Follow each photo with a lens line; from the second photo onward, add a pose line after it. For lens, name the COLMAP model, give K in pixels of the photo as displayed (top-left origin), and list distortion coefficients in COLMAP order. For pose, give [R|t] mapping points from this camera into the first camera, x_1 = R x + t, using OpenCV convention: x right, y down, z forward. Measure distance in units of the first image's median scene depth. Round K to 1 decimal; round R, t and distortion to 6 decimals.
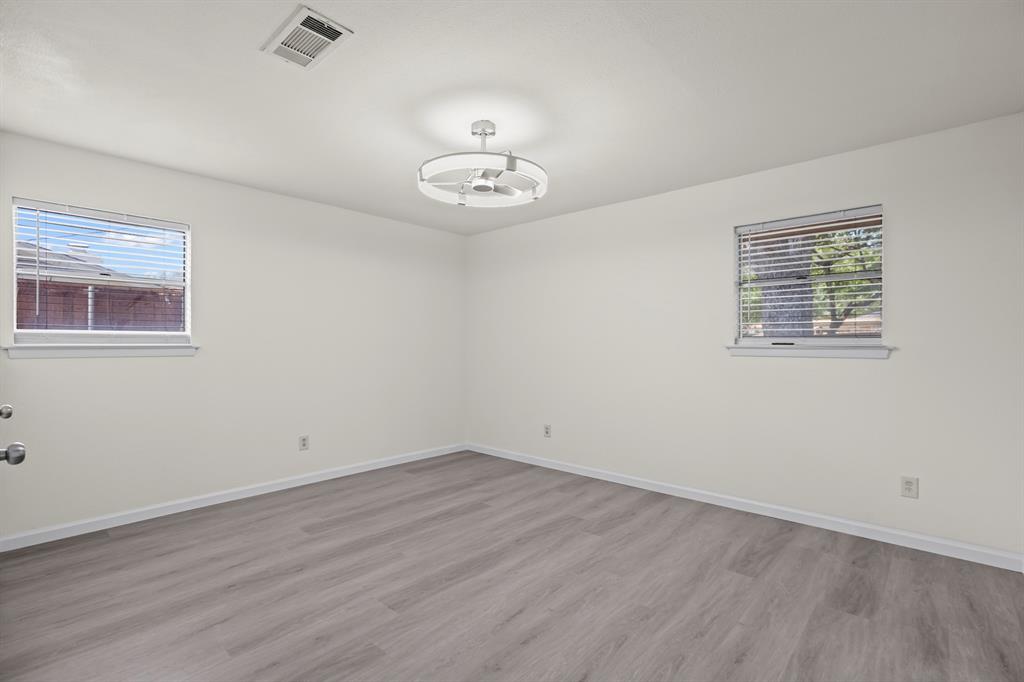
lens RADIAL K [[469.1, 0, 519.9], [0, 469.1, 345.4], [0, 0, 1]] dist [-0.001862, 0.007478]
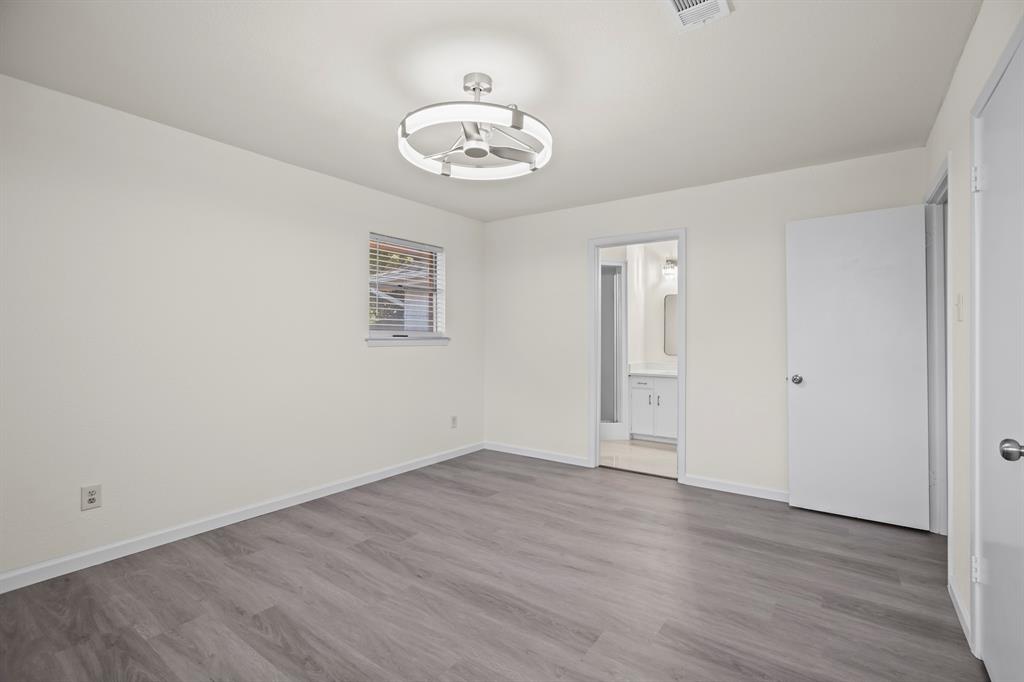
lens RADIAL K [[469.1, 0, 519.4], [0, 469.1, 336.0], [0, 0, 1]] dist [-0.001862, 0.007478]
pose [[-0.112829, 0.005290, 0.993600, -0.804980], [-0.003150, 0.999979, -0.005682, 0.003017], [-0.993609, -0.003771, -0.112810, 0.887393]]
